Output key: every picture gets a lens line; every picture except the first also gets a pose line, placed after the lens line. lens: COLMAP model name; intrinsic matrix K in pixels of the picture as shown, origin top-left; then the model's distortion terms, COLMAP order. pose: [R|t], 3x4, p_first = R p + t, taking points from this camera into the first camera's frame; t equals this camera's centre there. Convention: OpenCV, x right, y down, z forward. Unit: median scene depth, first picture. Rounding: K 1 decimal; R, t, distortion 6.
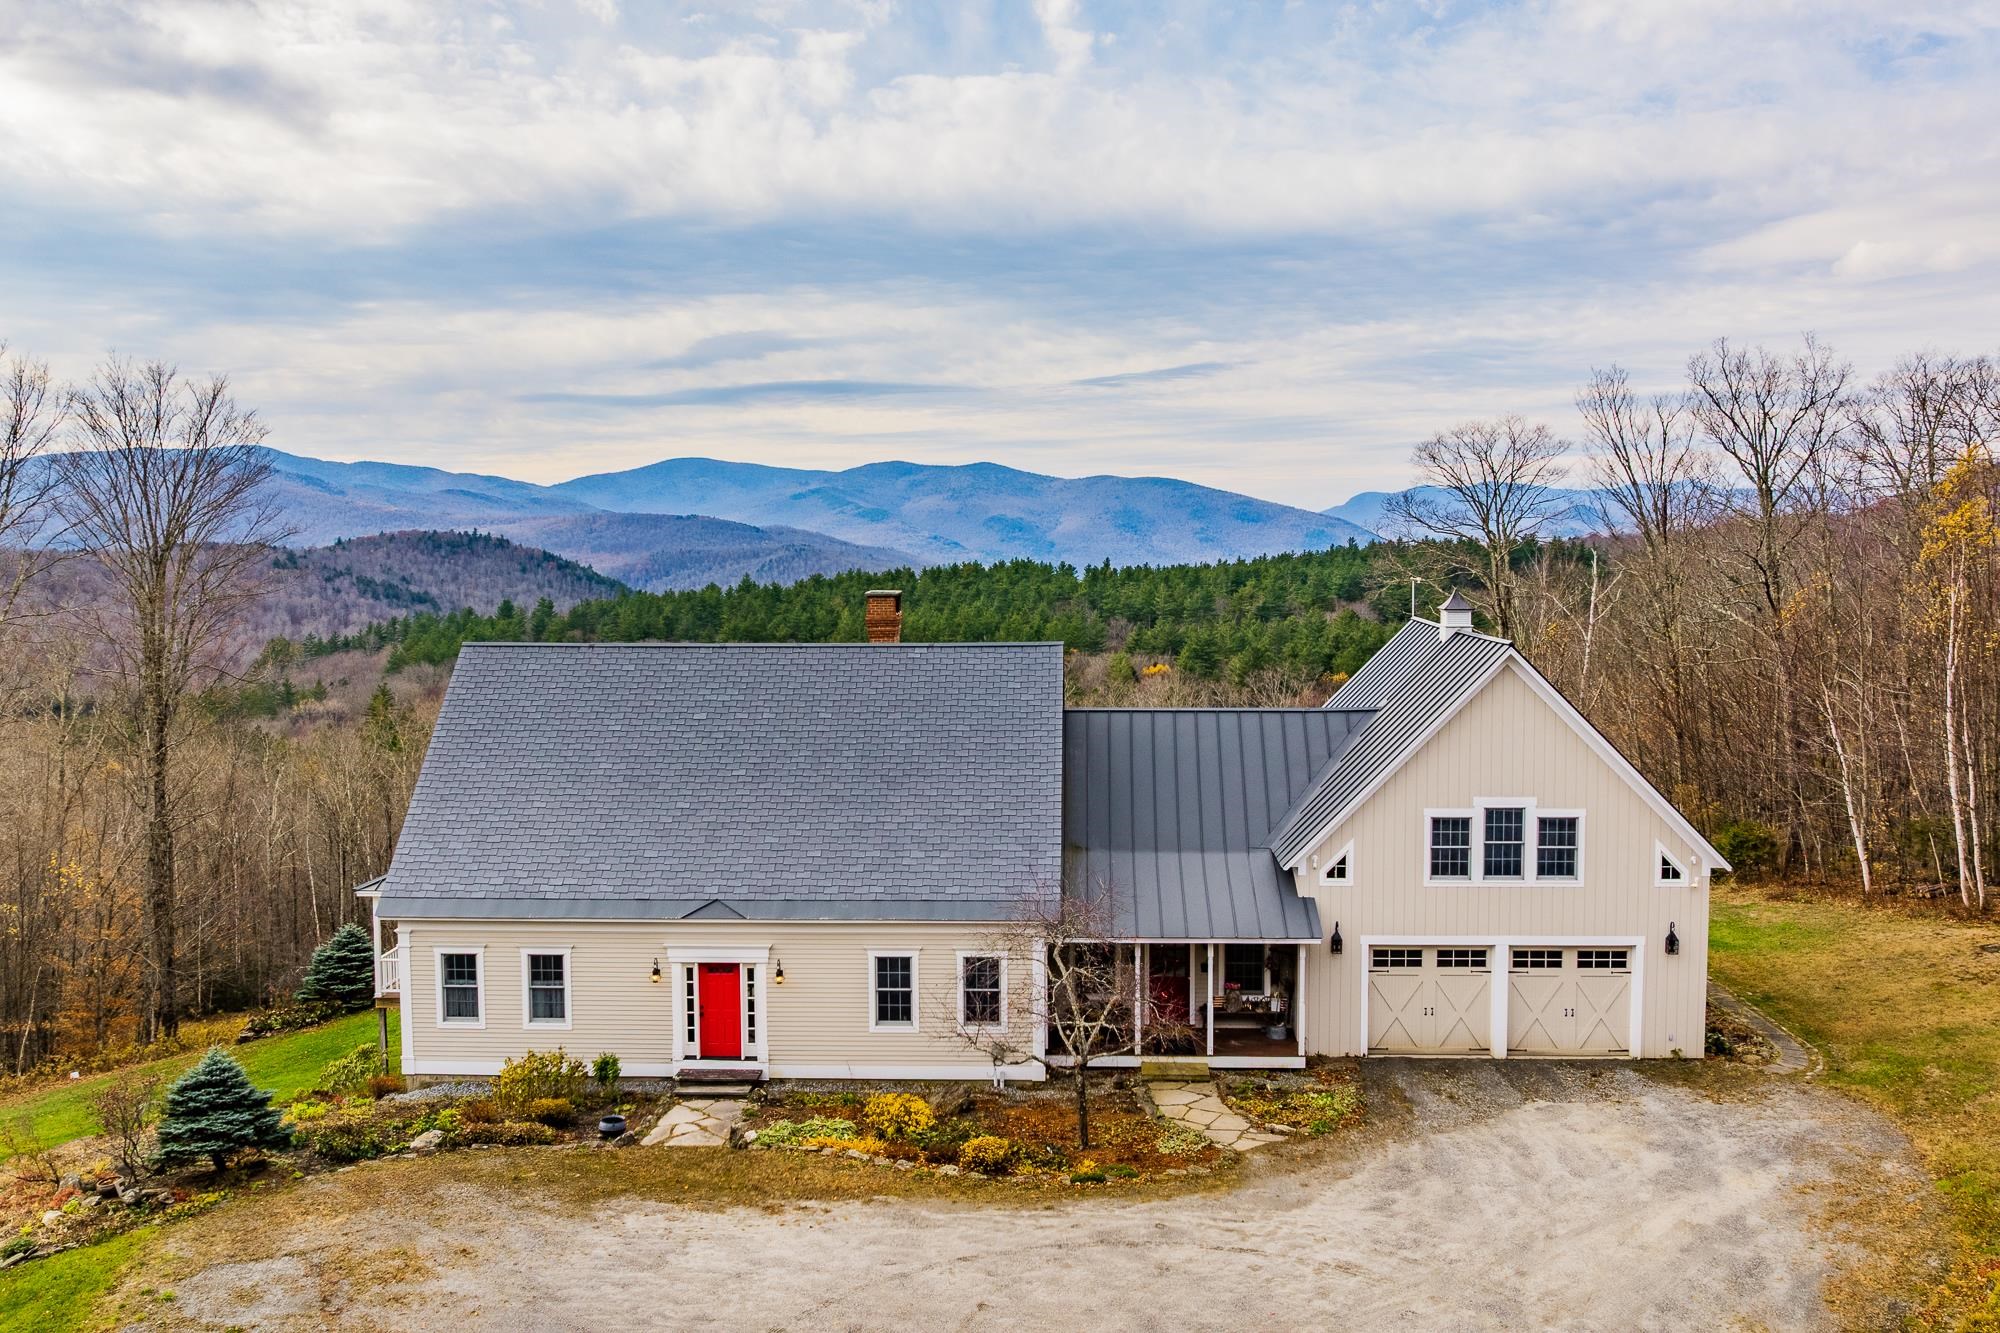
lens RADIAL K [[1682.7, 0, 1000.0], [0, 1682.7, 666.5], [0, 0, 1]] dist [-0.013273, -0.010707]
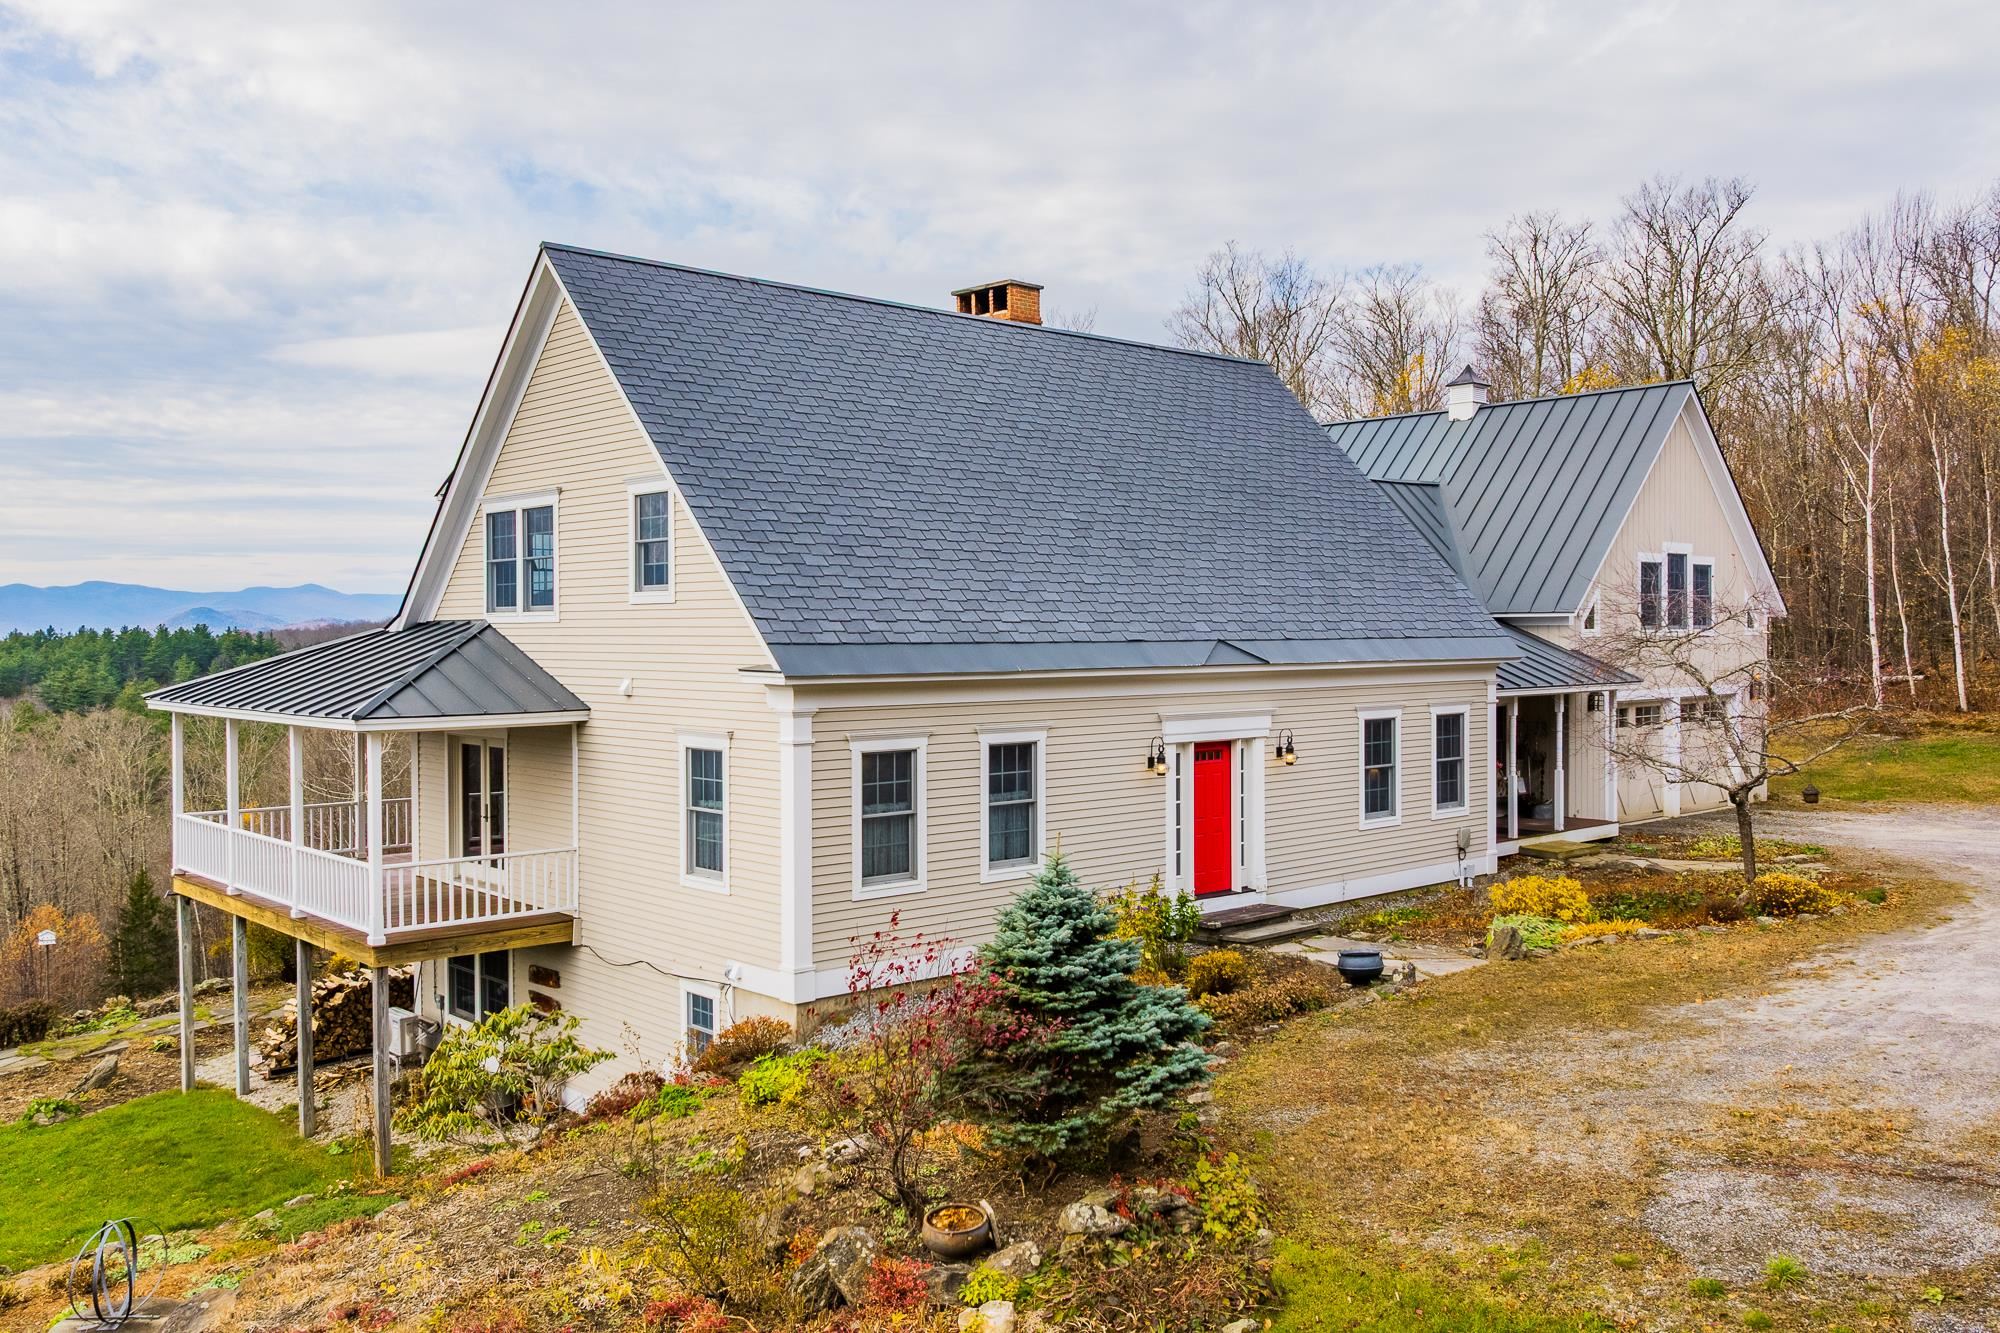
lens RADIAL K [[1682.7, 0, 1000.0], [0, 1682.7, 666.5], [0, 0, 1]] dist [-0.013273, -0.010707]
pose [[0.712349, -0.011276, 0.701735, -0.668892], [0.057752, 0.997422, -0.042598, 0.170112], [-0.699445, 0.070871, 0.711164, 0.602535]]
